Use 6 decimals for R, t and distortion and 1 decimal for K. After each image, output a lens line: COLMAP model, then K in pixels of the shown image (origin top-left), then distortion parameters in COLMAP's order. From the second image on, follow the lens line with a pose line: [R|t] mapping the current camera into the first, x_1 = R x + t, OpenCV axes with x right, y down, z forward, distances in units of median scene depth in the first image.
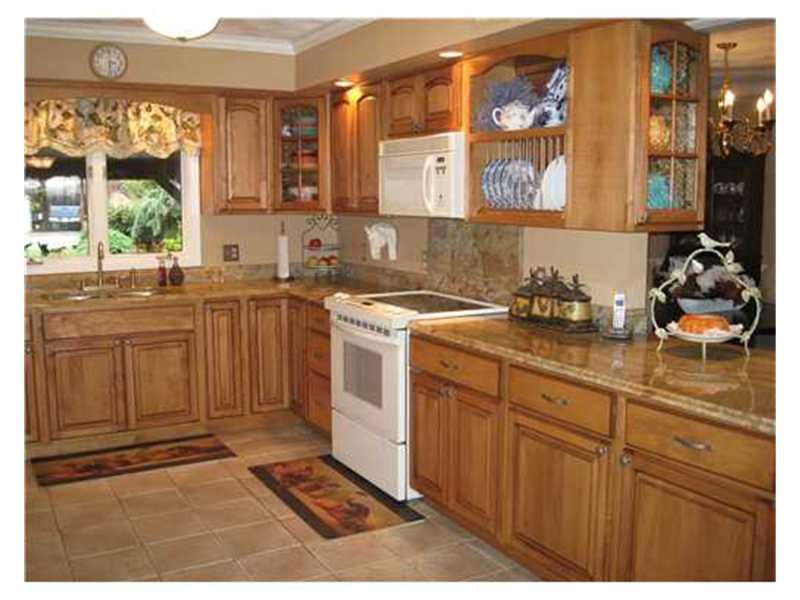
lens RADIAL K [[868.4, 0, 400.0], [0, 868.4, 300.0], [0, 0, 1]] dist [-0.009091, -0.022951]
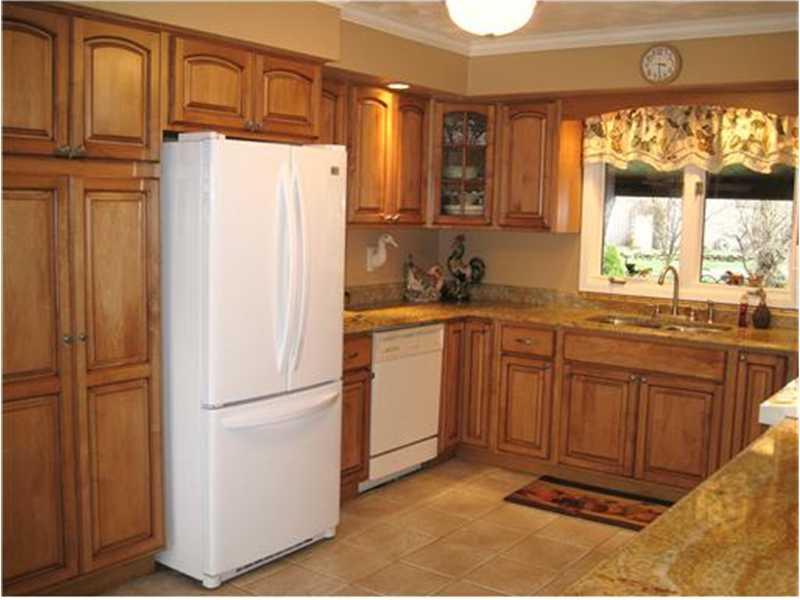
lens RADIAL K [[909.4, 0, 400.0], [0, 909.4, 300.0], [0, 0, 1]] dist [-0.017748, -0.036263]
pose [[0.454651, 0.118389, -0.882767, 0.359066], [-0.145531, 0.987681, 0.057506, -0.045758], [0.878700, 0.102325, 0.466279, 0.324168]]
